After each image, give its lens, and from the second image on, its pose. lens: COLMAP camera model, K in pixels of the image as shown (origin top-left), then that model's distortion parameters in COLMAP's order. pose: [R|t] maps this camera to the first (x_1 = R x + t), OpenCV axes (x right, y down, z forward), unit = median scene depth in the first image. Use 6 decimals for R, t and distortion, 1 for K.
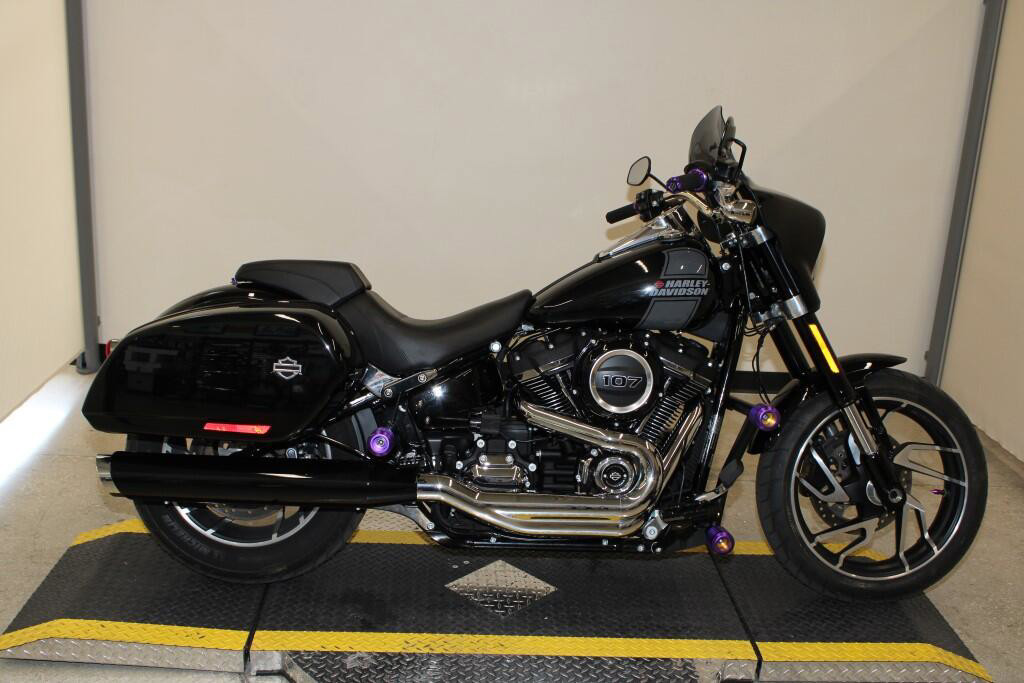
lens RADIAL K [[1056.4, 0, 517.3], [0, 1056.4, 341.3], [0, 0, 1]] dist [-0.158435, 0.236260]
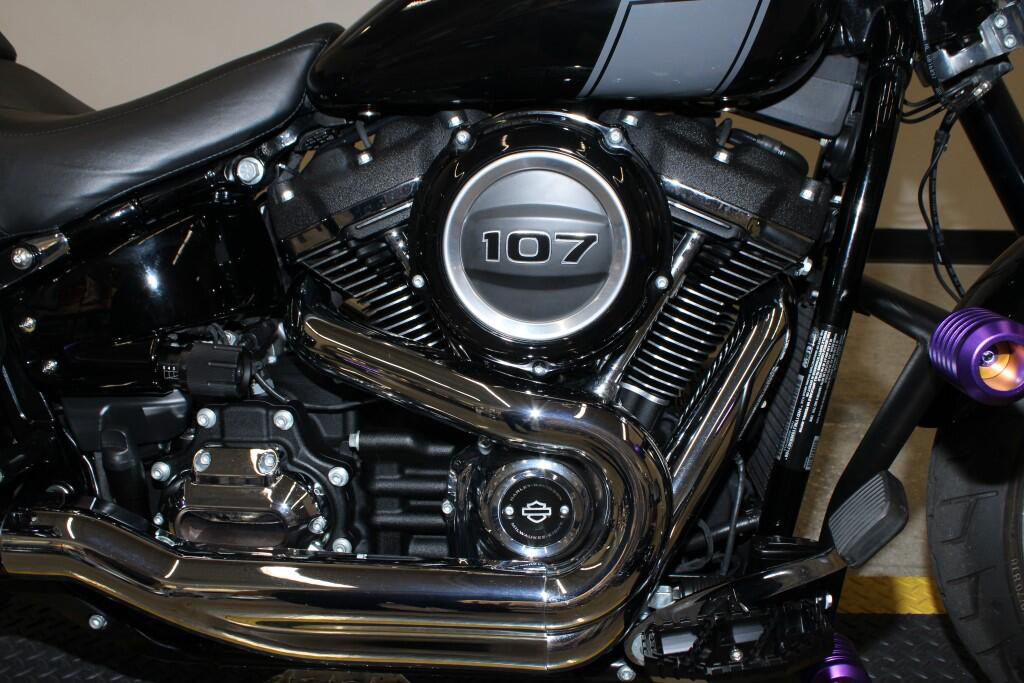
lens RADIAL K [[974.1, 0, 512.0], [0, 974.1, 341.5], [0, 0, 1]] dist [-0.150959, 0.205108]
pose [[0.990219, -0.020046, -0.138076, 0.128628], [0.037162, 0.991769, 0.122527, 0.028427], [0.134483, -0.126460, 0.982813, 0.661931]]
